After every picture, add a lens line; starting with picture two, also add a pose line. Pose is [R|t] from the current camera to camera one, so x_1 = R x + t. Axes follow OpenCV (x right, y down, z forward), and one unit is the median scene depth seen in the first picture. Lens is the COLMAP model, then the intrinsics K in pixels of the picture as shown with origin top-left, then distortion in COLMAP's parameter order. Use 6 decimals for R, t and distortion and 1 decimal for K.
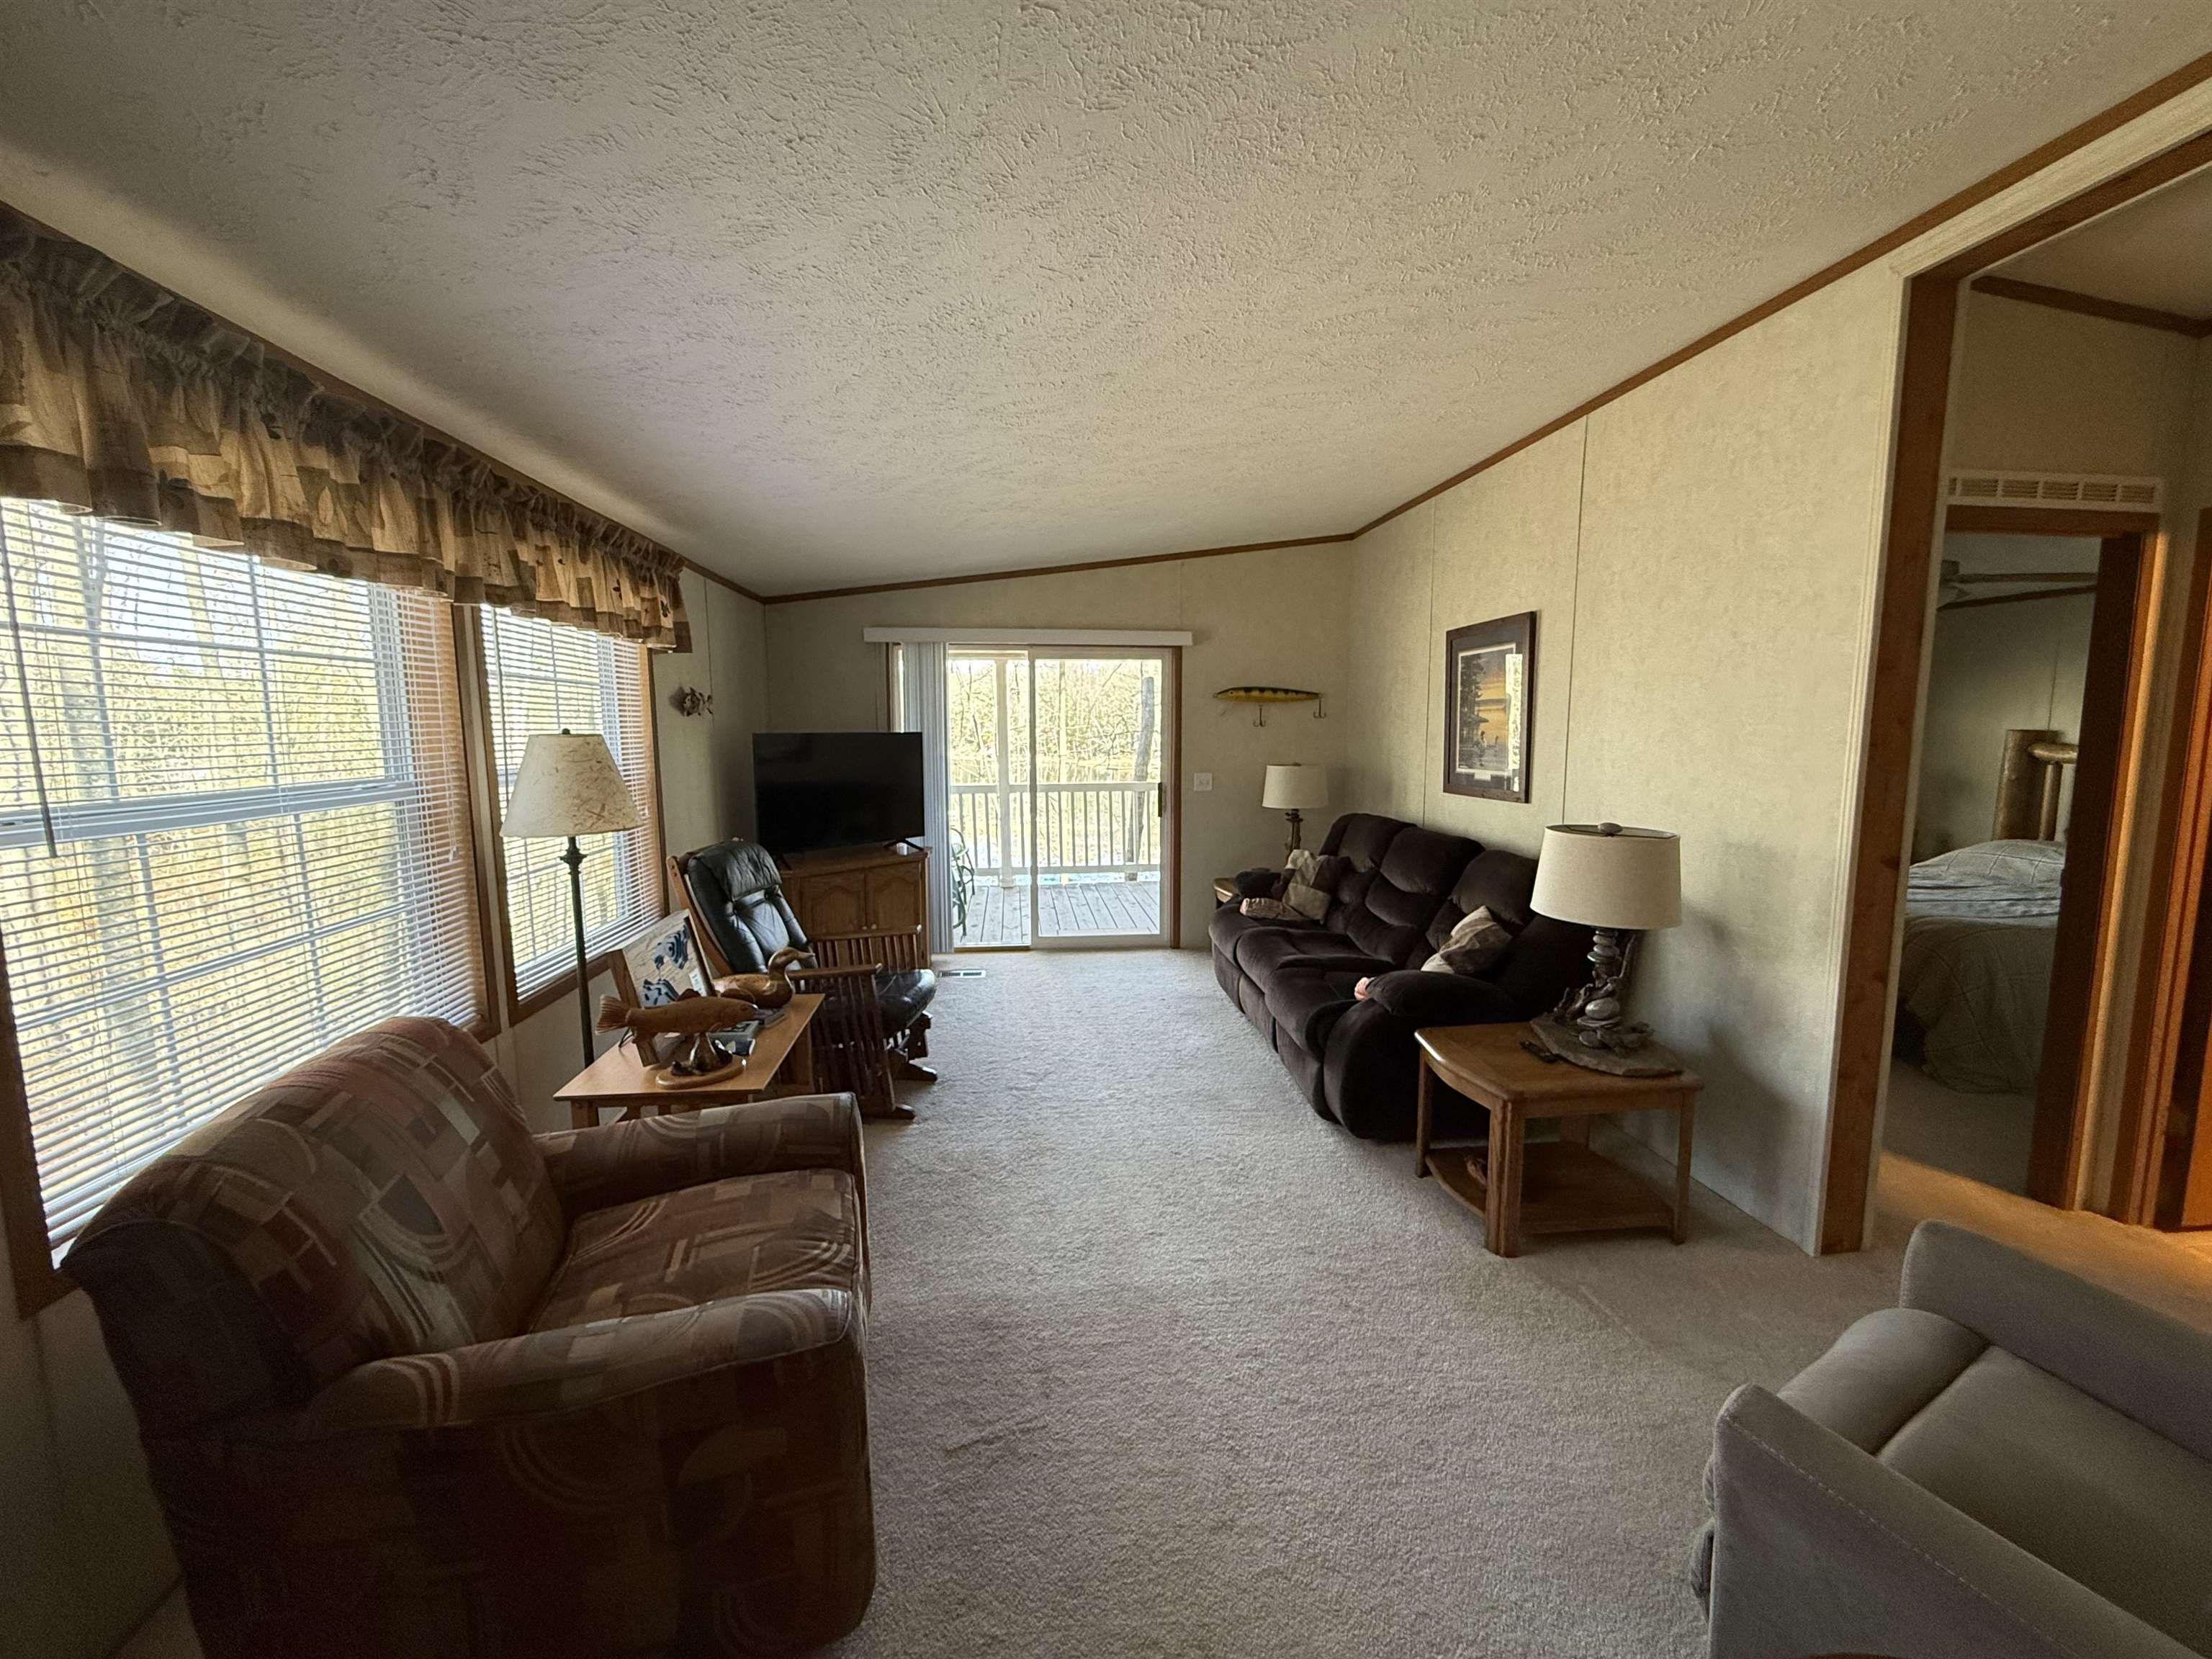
lens RADIAL K [[877.9, 0, 1101.1], [0, 877.9, 818.6], [0, 0, 1]] dist [-0.002260, 0.000438]
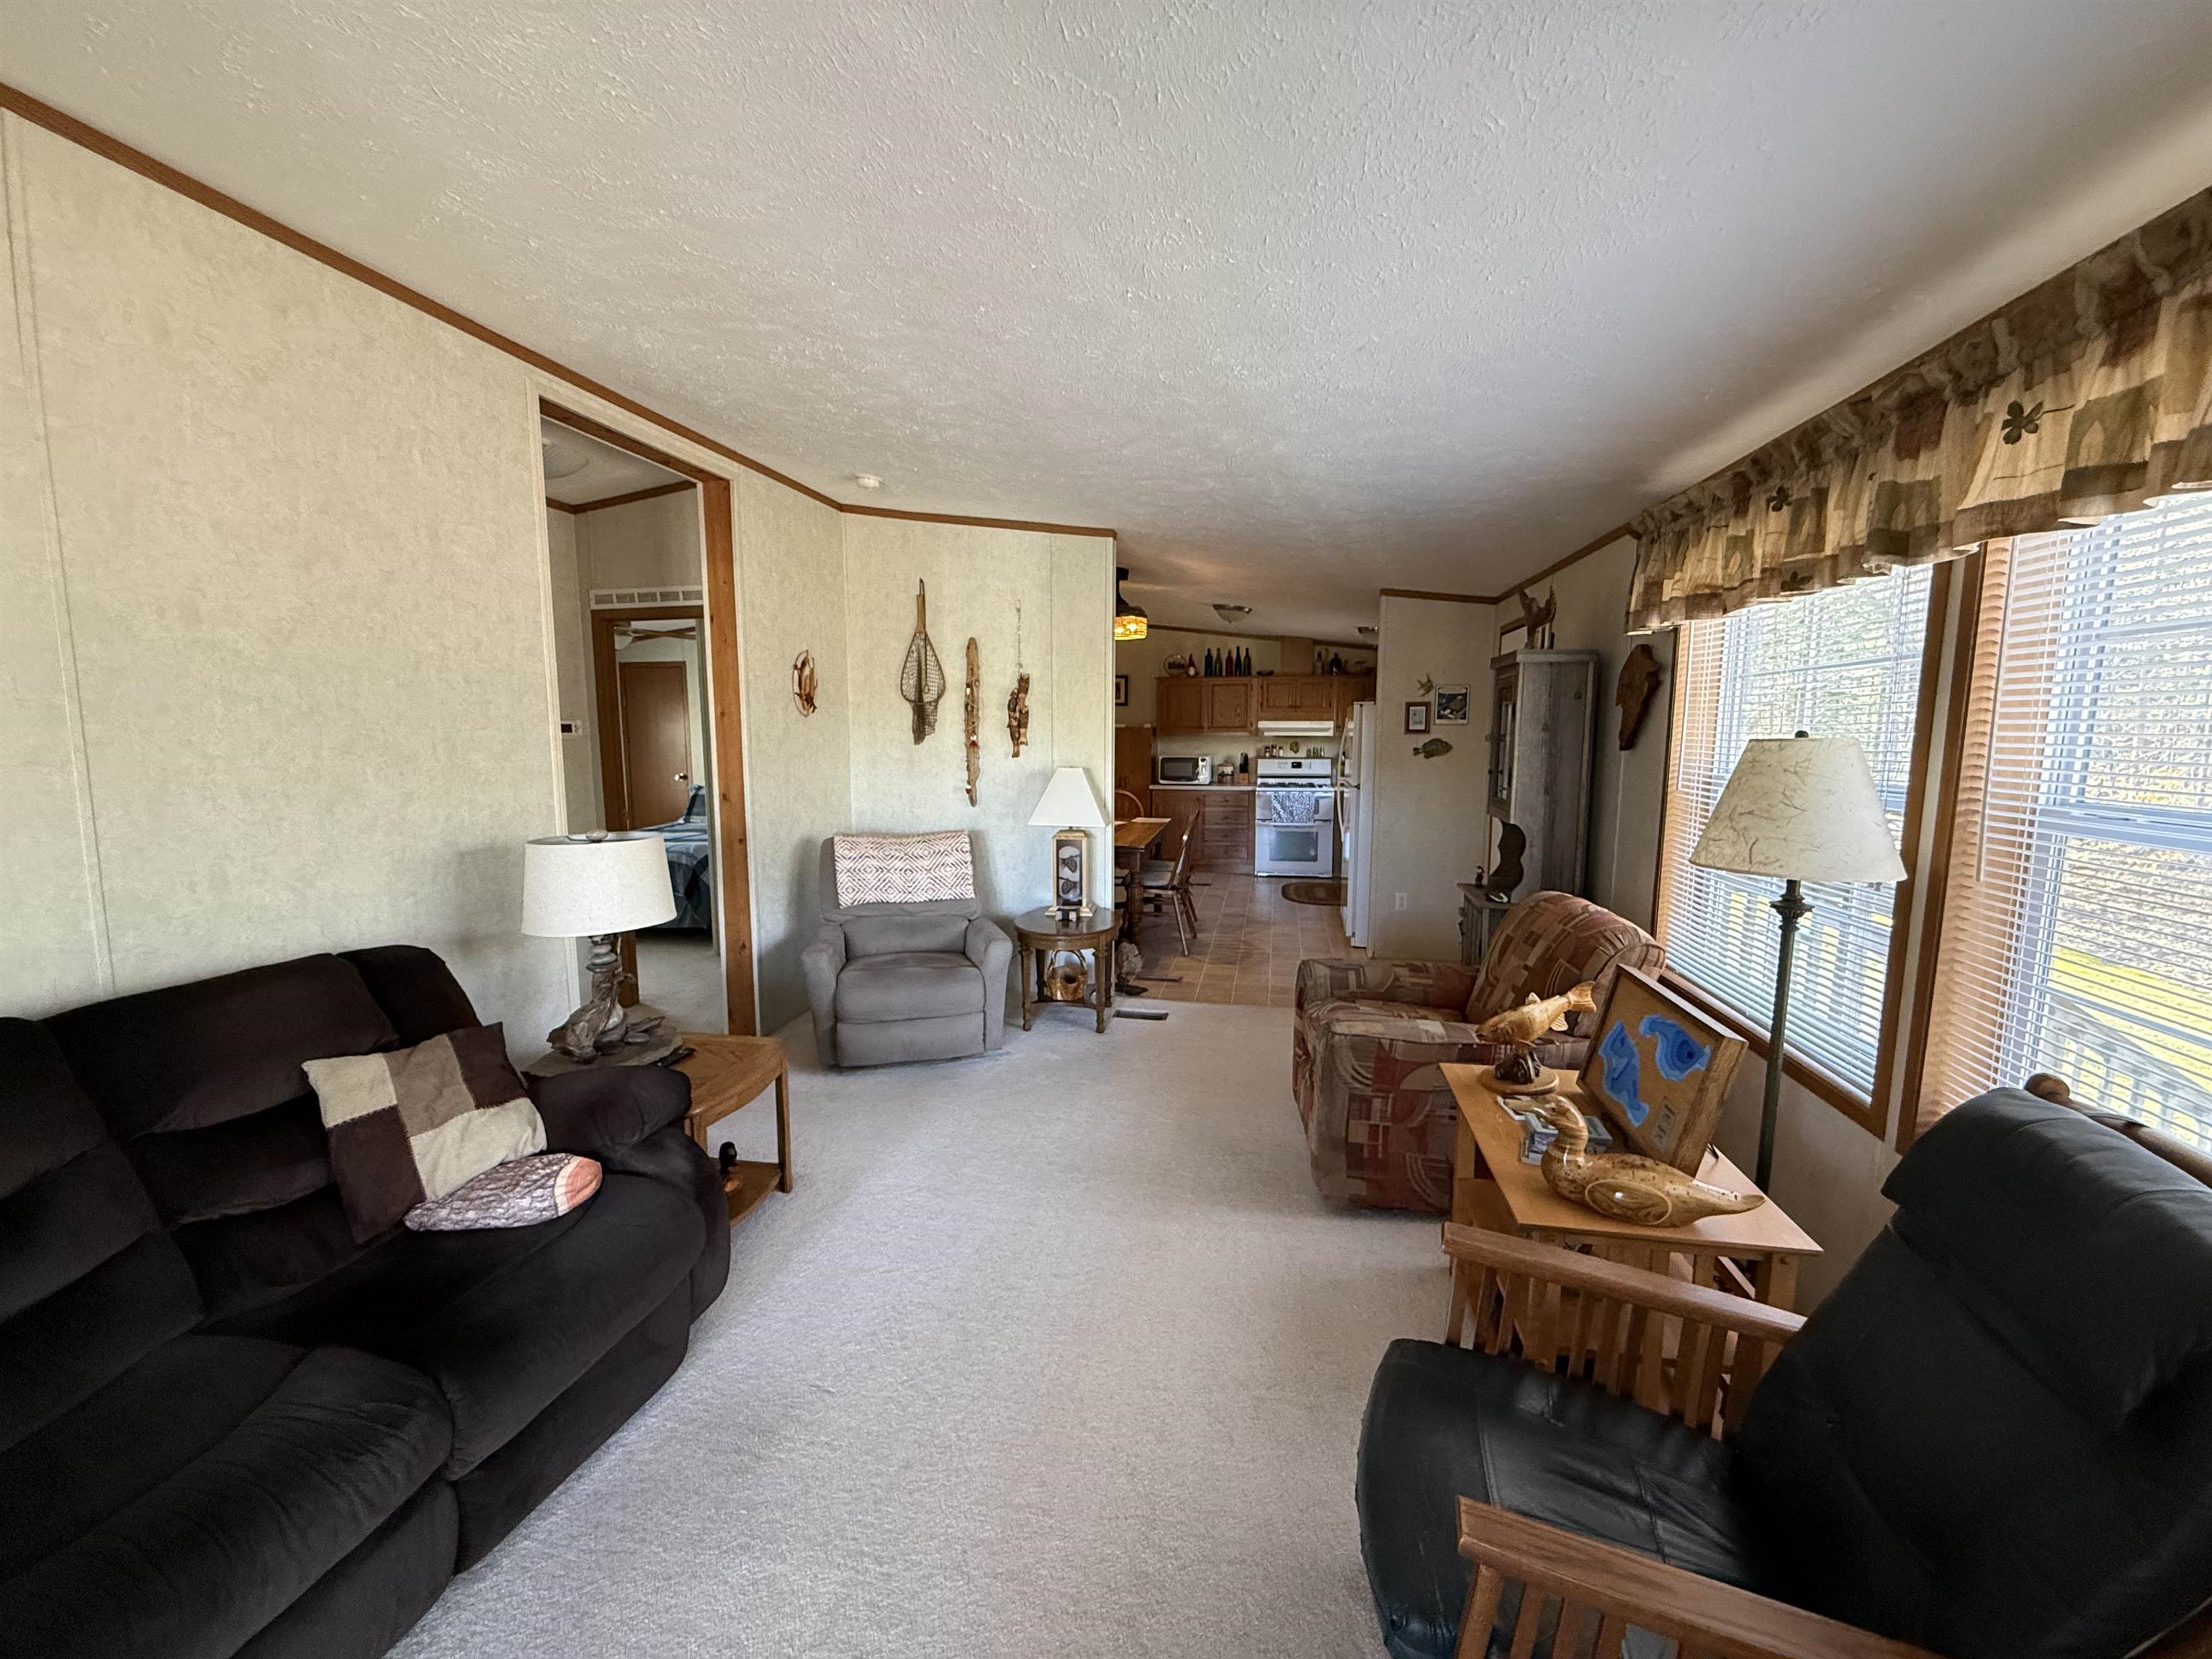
lens RADIAL K [[877.9, 0, 1106.4], [0, 877.9, 827.3], [0, 0, 1]] dist [-0.002260, 0.000438]
pose [[-0.953251, -0.031223, 0.300563, -0.160128], [0.034812, 0.976679, 0.211866, -0.112094], [-0.300169, 0.212424, -0.929933, 1.048194]]
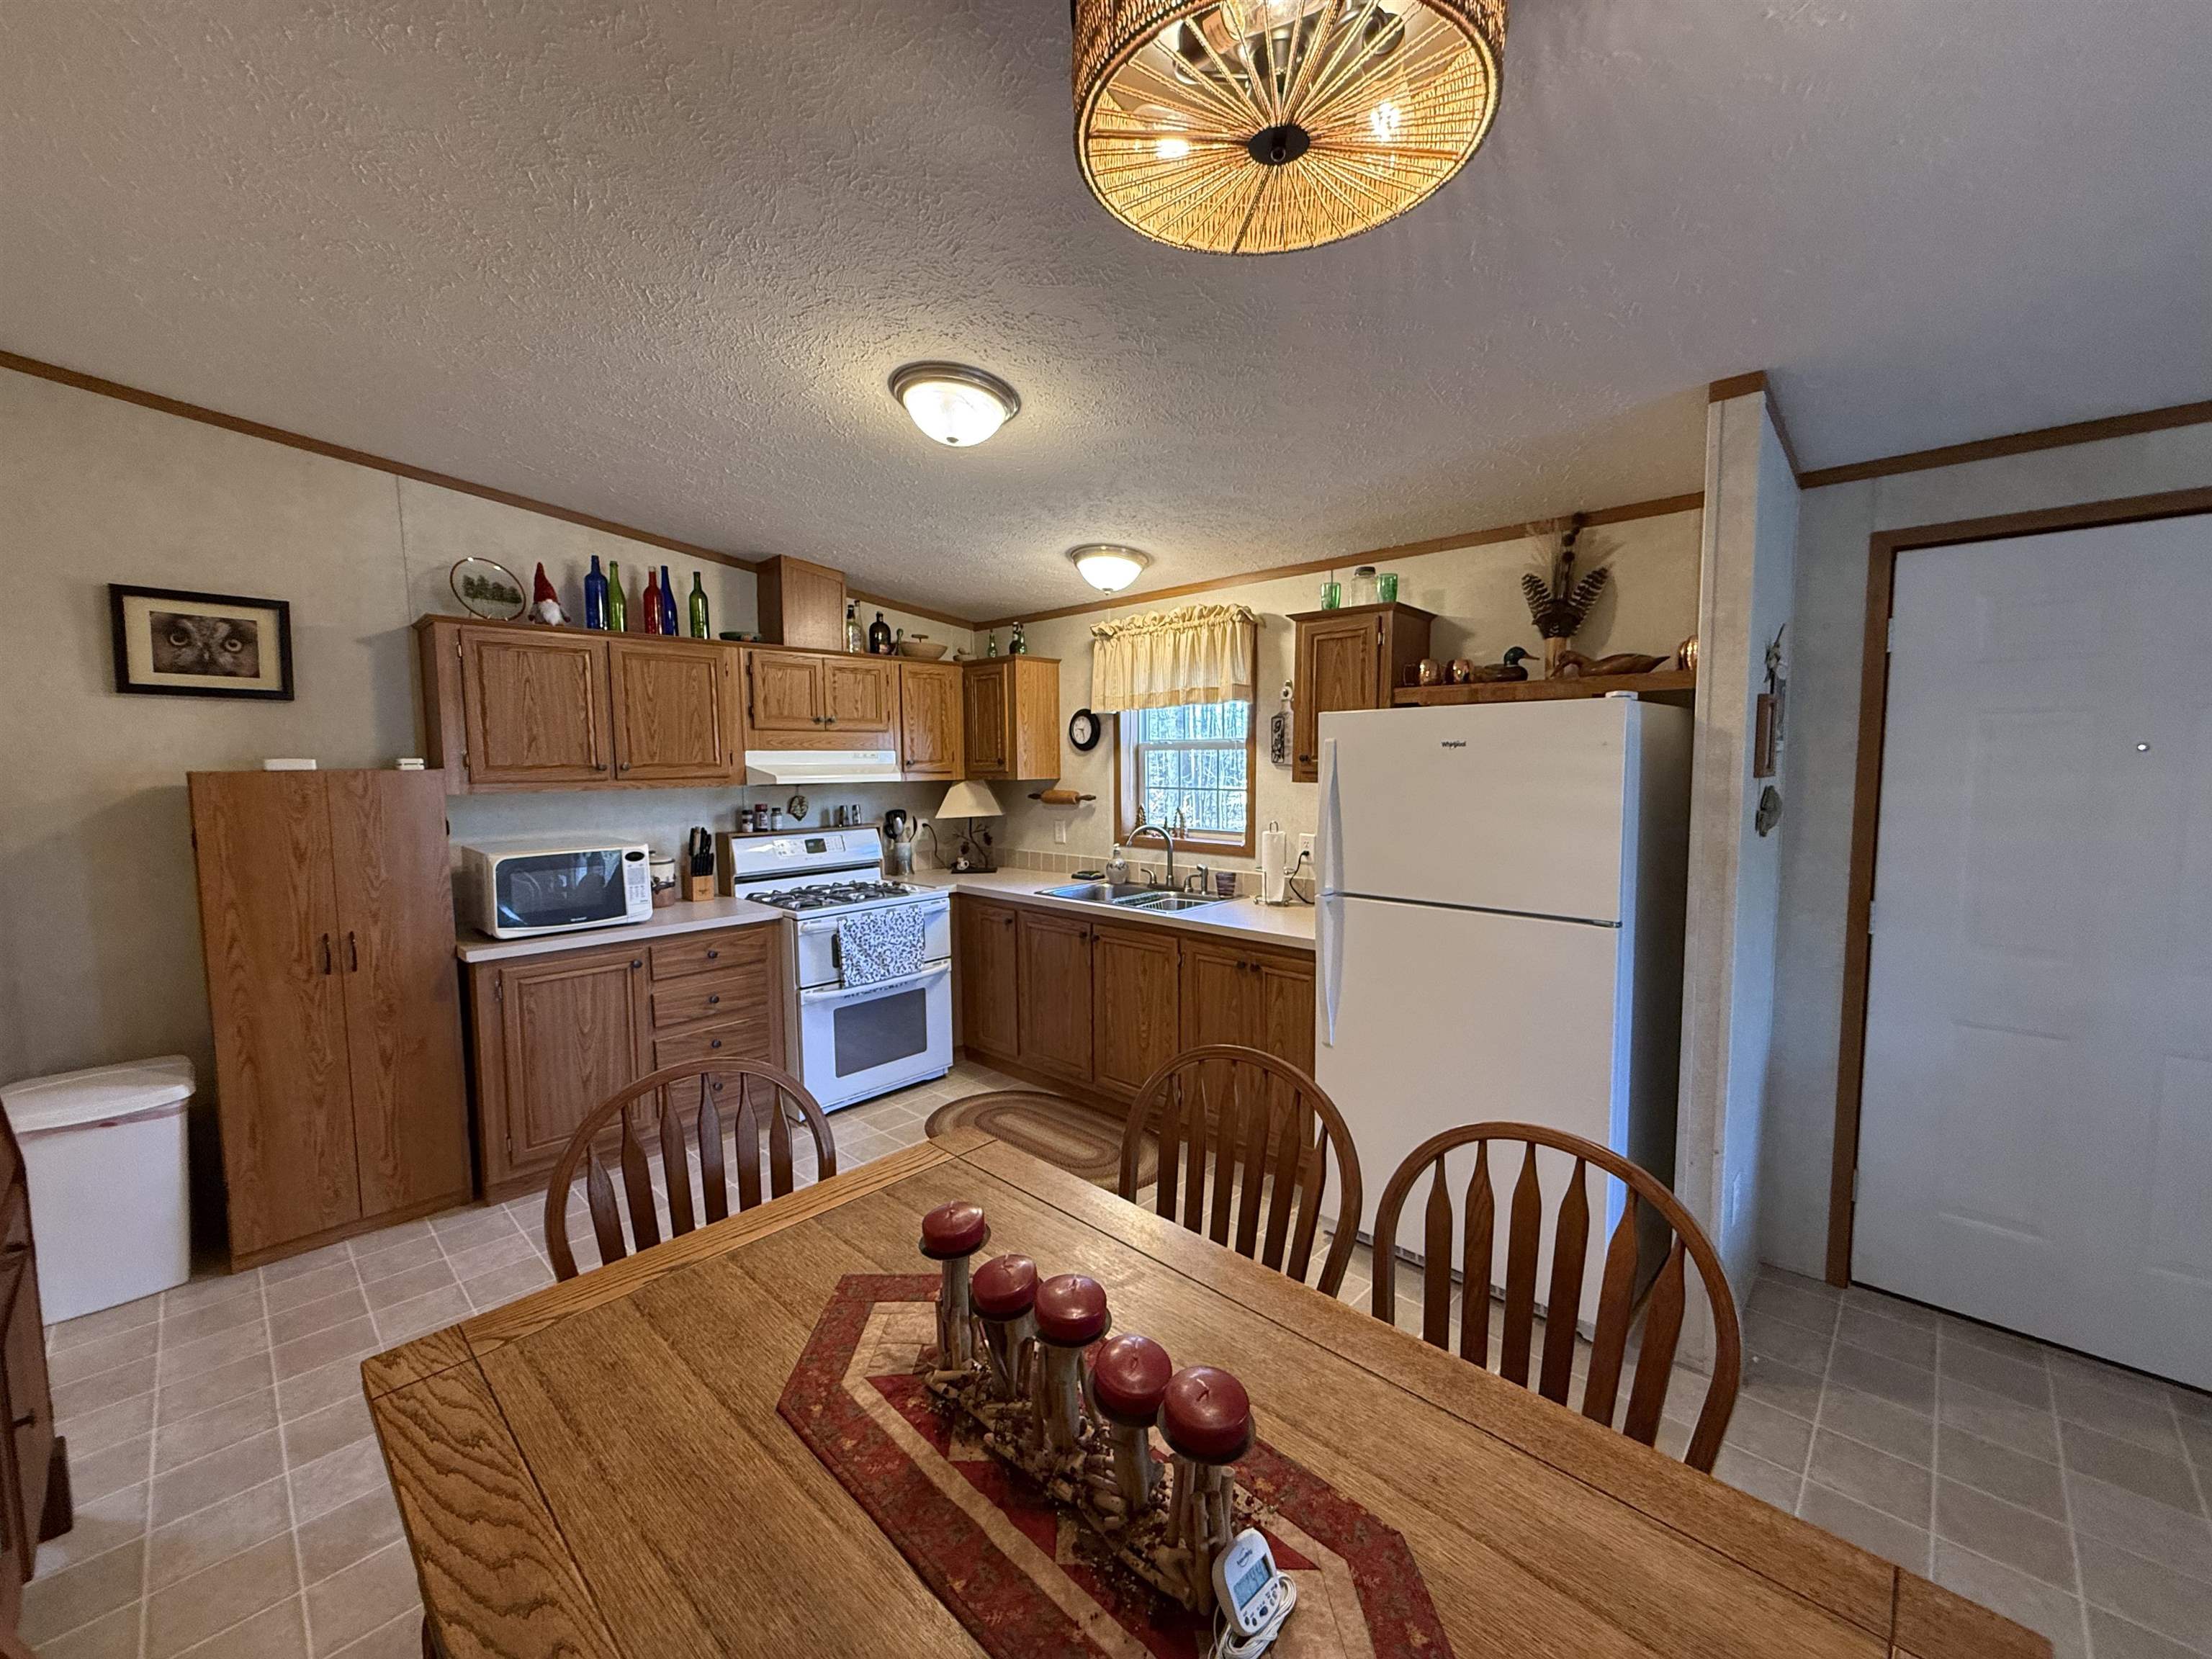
lens RADIAL K [[877.9, 0, 1098.7], [0, 877.9, 825.2], [0, 0, 1]] dist [-0.002260, 0.000438]
pose [[-0.768502, 0.060596, -0.636972, 0.431641], [-0.054859, 0.985600, 0.159948, 0.012535], [0.637492, 0.157864, -0.754111, -0.179414]]
